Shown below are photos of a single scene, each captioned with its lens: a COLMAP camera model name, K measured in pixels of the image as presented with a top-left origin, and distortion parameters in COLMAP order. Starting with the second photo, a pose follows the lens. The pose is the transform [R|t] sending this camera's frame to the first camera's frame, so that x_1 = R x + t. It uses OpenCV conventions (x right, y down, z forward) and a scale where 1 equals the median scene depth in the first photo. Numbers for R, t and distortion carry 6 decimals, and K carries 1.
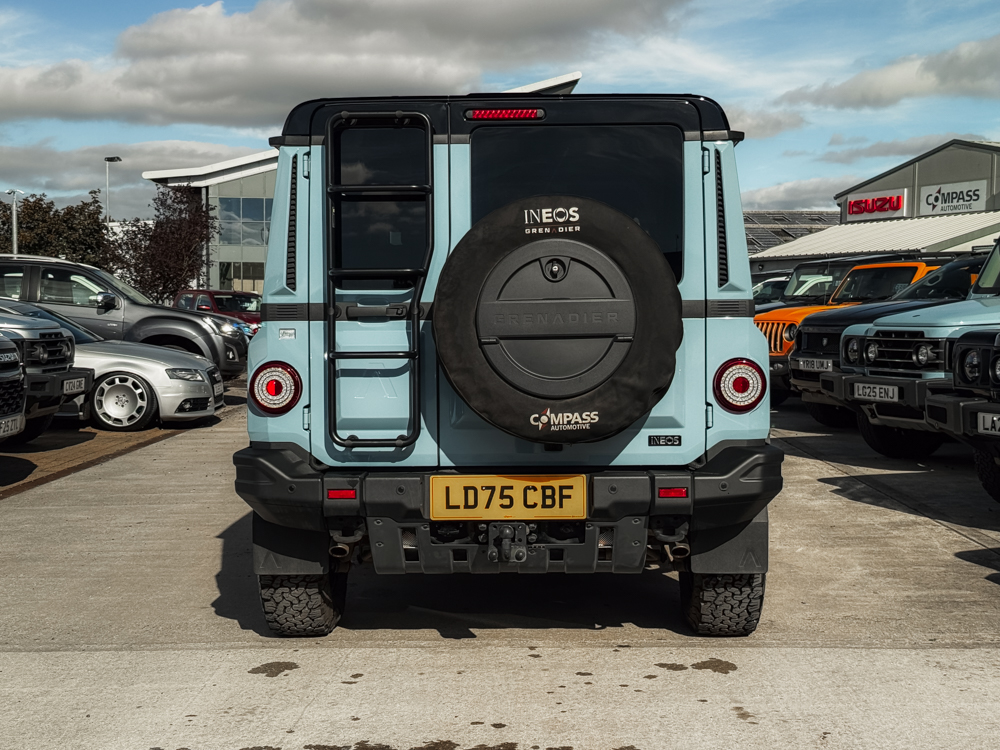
lens RADIAL K [[1418.9, 0, 493.0], [0, 1418.9, 374.7], [0, 0, 1]] dist [0.102703, 0.000000]
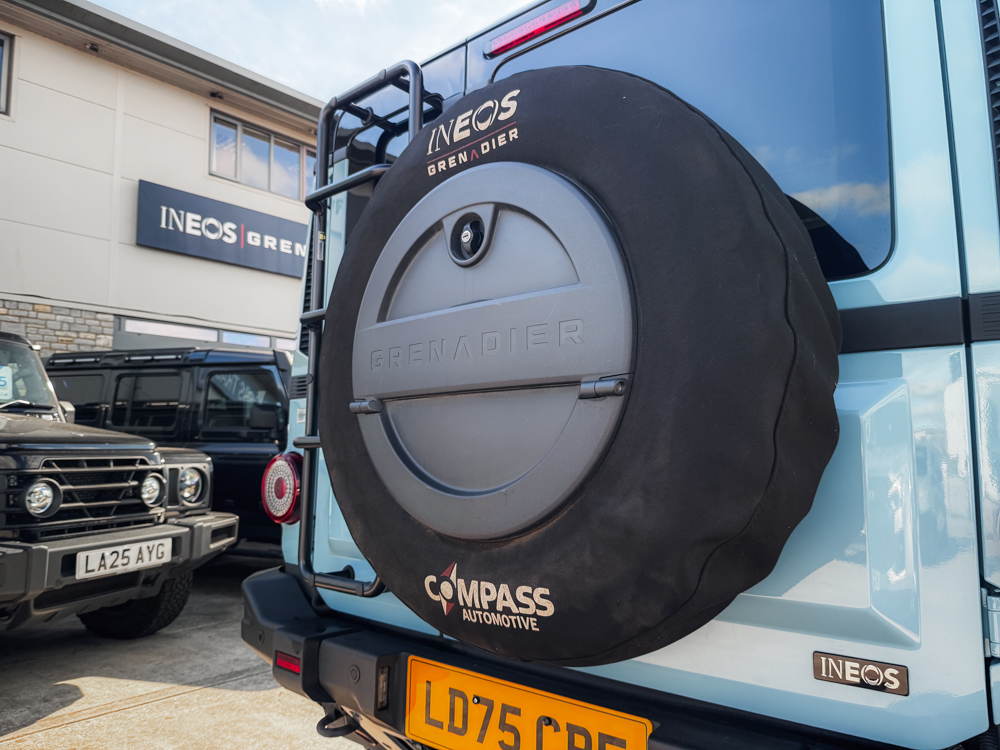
lens RADIAL K [[713.9, 0, 496.1], [0, 713.9, 370.9], [0, 0, 1]] dist [0.032545, -0.047531]
pose [[0.771617, -0.060974, -0.633158, 0.173412], [-0.033817, 0.990055, -0.136555, -0.003976], [0.635188, 0.126780, 0.761882, 0.788149]]
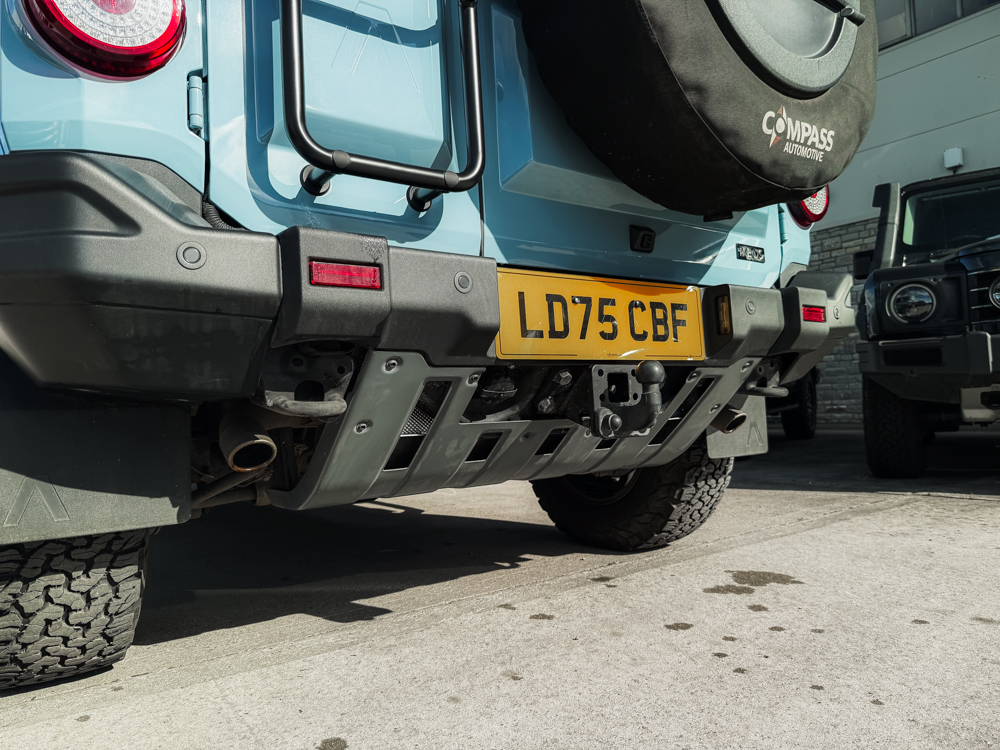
lens RADIAL K [[713.9, 0, 496.6], [0, 713.9, 381.0], [0, 0, 1]] dist [0.032545, -0.047531]
pose [[0.785827, -0.000829, 0.618446, -0.190800], [0.062673, 0.994958, -0.078302, 0.128077], [-0.615263, 0.100292, 0.781916, 0.816390]]
